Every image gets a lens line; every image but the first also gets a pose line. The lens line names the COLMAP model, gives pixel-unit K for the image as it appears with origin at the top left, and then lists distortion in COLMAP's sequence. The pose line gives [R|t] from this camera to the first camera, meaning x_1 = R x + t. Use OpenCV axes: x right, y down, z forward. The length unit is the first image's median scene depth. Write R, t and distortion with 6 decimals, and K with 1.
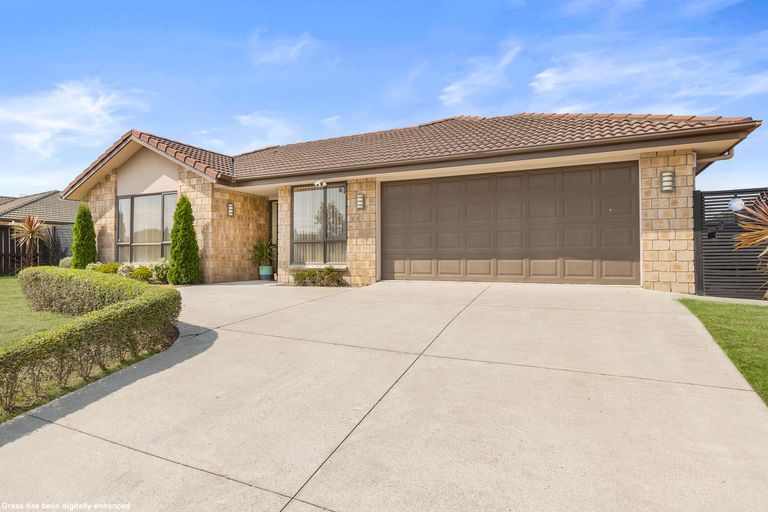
lens RADIAL K [[443.2, 0, 384.0], [0, 443.2, 256.0], [0, 0, 1]] dist [-0.001270, -0.000019]
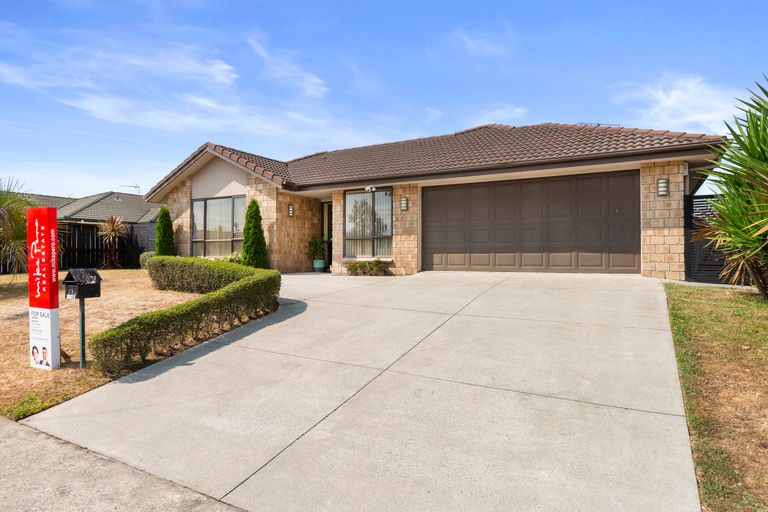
lens RADIAL K [[464.9, 0, 384.0], [0, 464.9, 256.0], [0, 0, 1]] dist [0.001919, 0.000236]
pose [[0.997325, 0.003213, -0.073026, -0.016412], [-0.003169, 0.999995, 0.000708, 0.014601], [0.073028, -0.000475, 0.997330, -0.230514]]
